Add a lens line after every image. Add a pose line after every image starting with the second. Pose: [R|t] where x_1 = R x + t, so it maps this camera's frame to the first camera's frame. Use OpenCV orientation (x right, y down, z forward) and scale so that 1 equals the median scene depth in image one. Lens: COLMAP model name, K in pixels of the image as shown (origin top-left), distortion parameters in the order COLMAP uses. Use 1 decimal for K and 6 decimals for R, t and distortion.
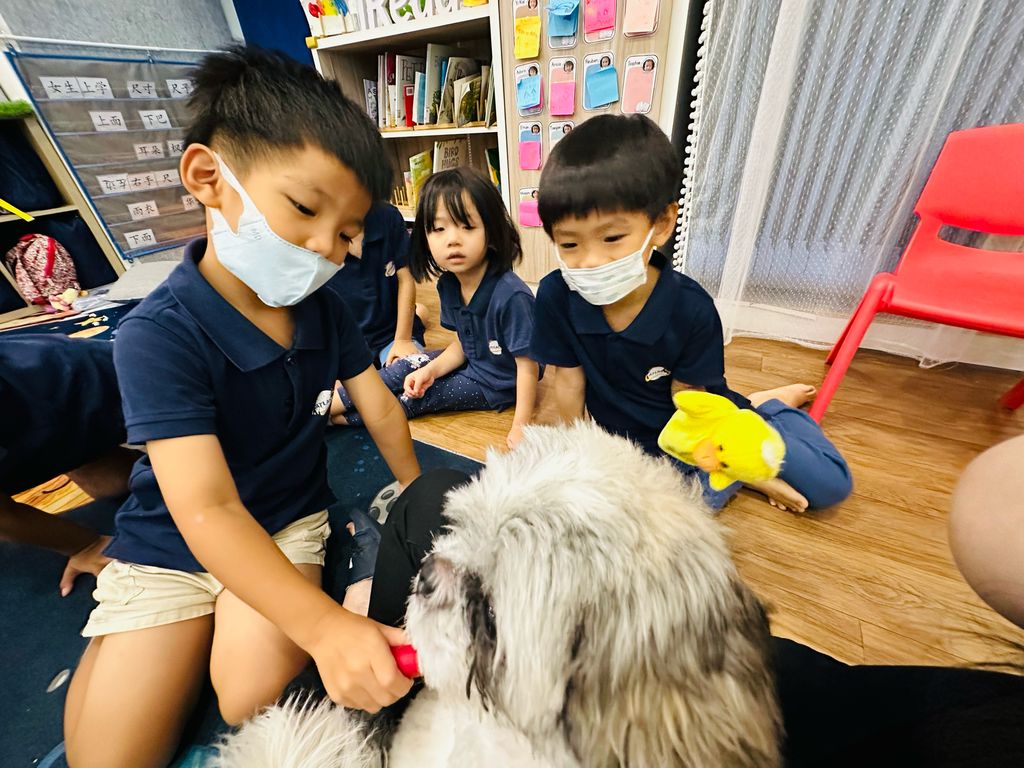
lens RADIAL K [[410.8, 0, 513.2], [0, 410.8, 386.2], [0, 0, 1]] dist [-0.000806, 0.000096]
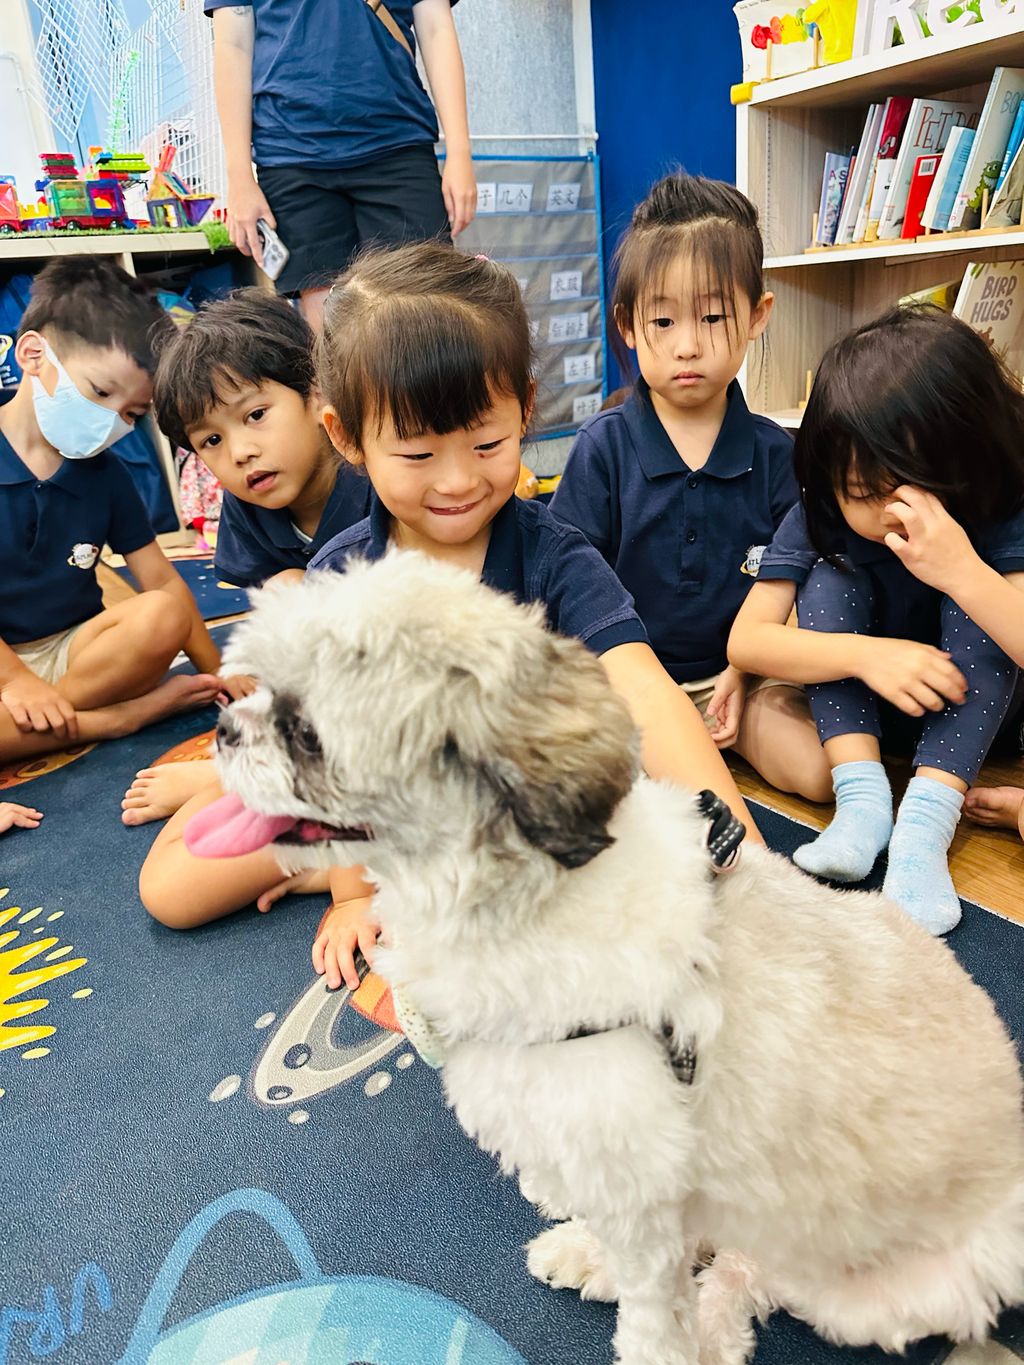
lens RADIAL K [[977.2, 0, 516.3], [0, 977.2, 677.6], [0, 0, 1]] dist [-0.005300, -0.003101]
pose [[0.888571, 0.157342, -0.430912, -0.100781], [-0.235232, 0.962722, -0.133540, 0.093185], [0.393837, 0.220024, 0.892459, -0.037330]]
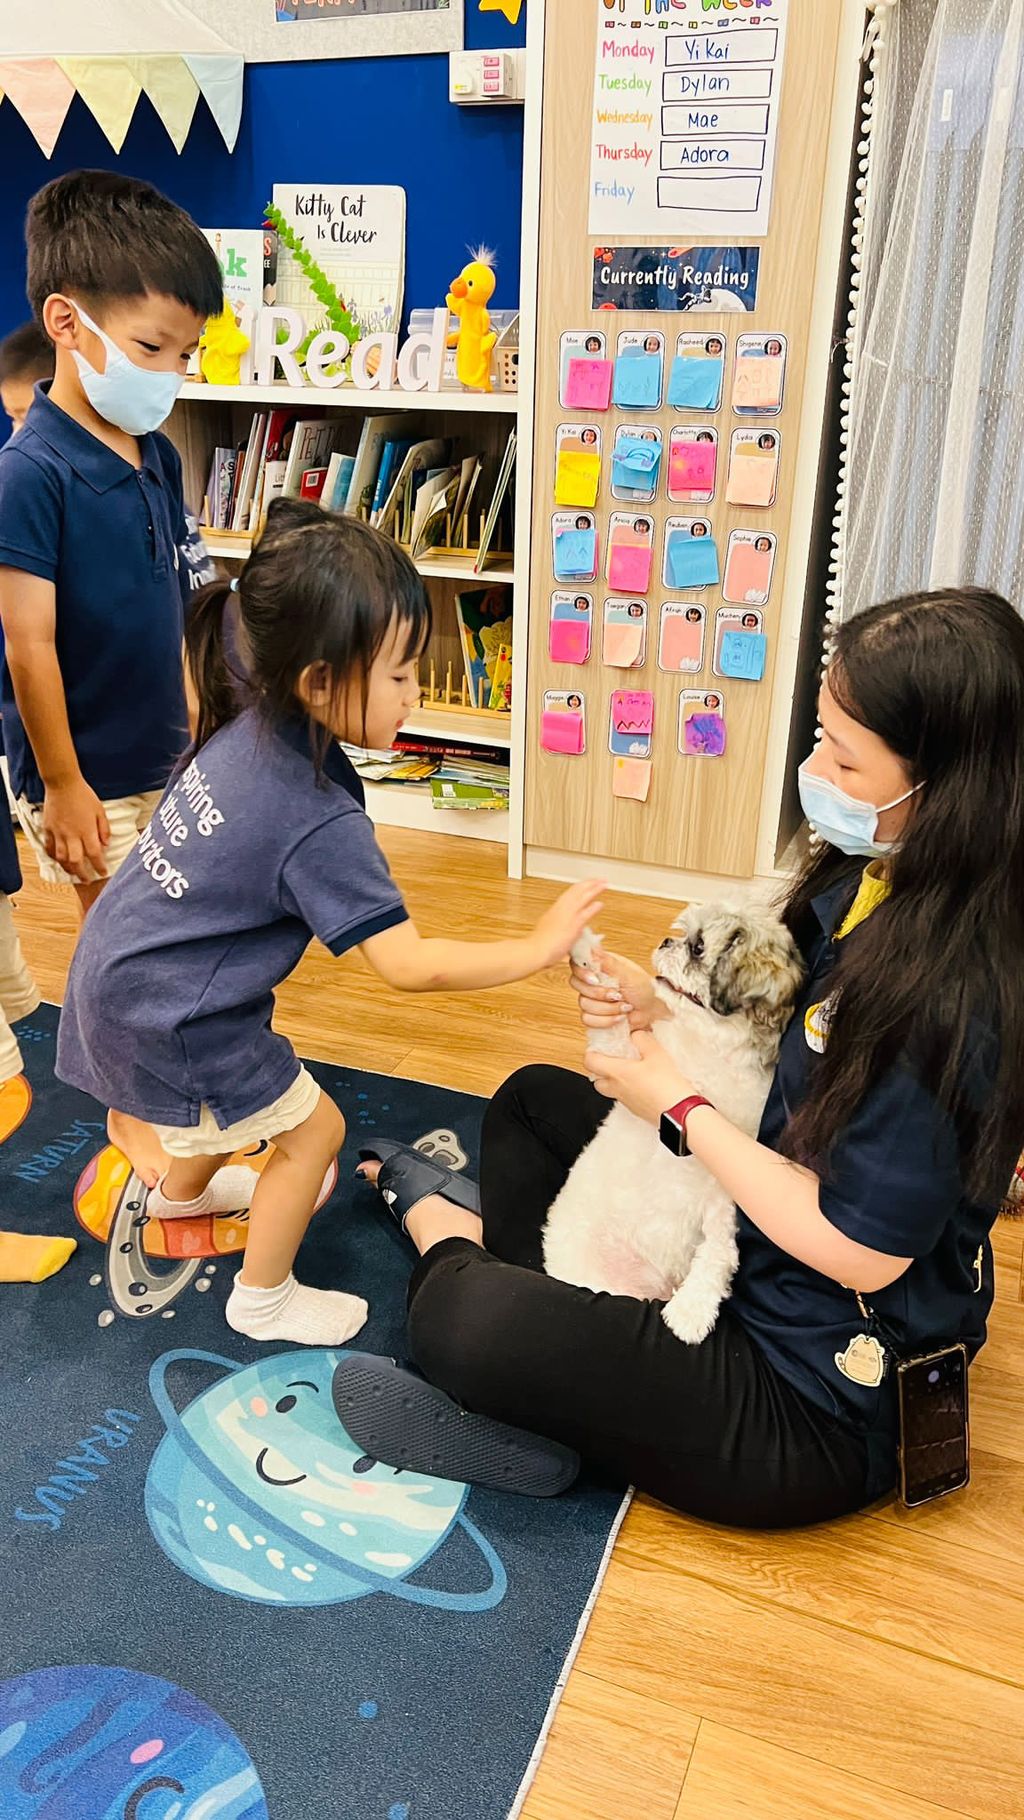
lens RADIAL K [[1355.9, 0, 502.6], [0, 1355.9, 949.1], [0, 0, 1]] dist [0.005588, -0.034968]
pose [[0.990401, 0.024042, 0.136115, -0.236408], [-0.002547, 0.987763, -0.155938, 0.136434], [-0.138199, 0.154095, 0.978343, -0.630462]]
